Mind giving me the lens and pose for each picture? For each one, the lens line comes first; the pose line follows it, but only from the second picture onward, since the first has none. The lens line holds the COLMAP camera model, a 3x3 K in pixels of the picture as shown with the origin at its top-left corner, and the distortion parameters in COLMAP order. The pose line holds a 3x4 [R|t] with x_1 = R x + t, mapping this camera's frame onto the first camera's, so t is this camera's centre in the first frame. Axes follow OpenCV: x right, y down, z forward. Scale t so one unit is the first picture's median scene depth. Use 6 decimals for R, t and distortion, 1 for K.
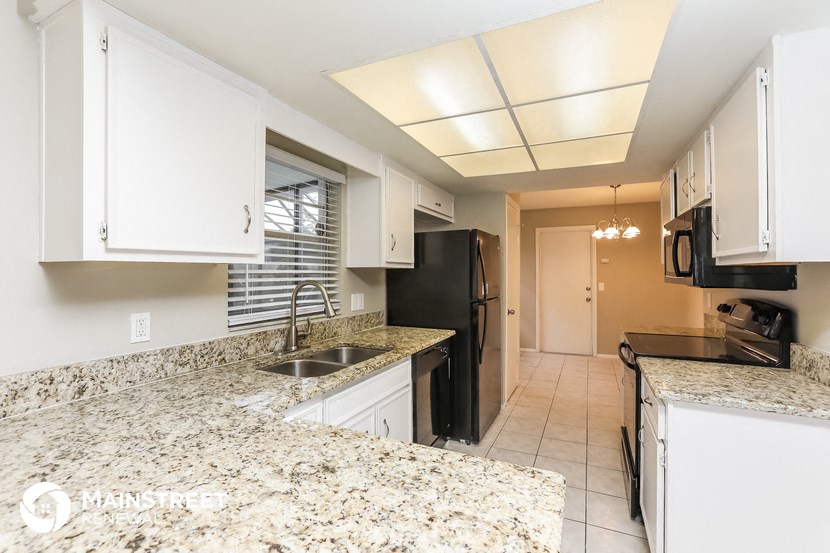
lens RADIAL K [[371.6, 0, 415.1], [0, 371.6, 272.5], [0, 0, 1]] dist [0.002871, 0.000991]
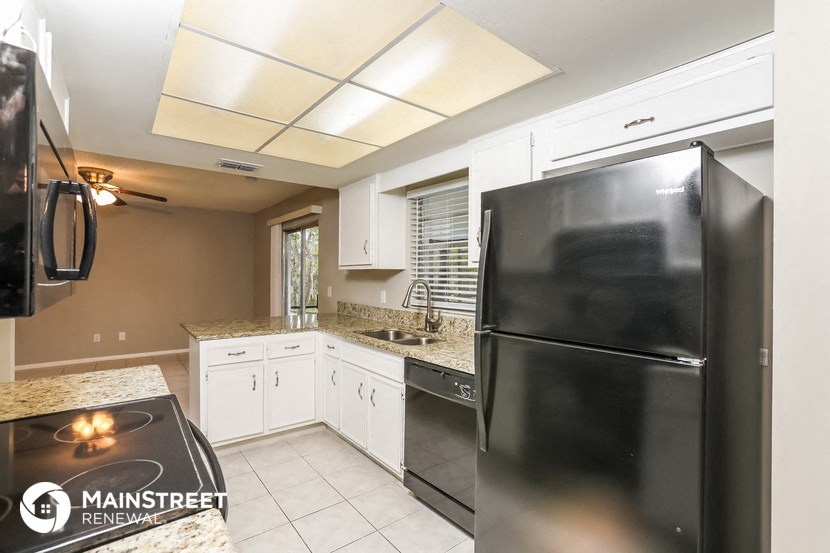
lens RADIAL K [[371.6, 0, 413.7], [0, 371.6, 276.1], [0, 0, 1]] dist [0.002871, 0.000991]
pose [[-0.442406, 0.000937, -0.896814, 1.213869], [0.000858, 0.999999, 0.000621, 0.004024], [0.896814, -0.000495, -0.442407, 2.011921]]
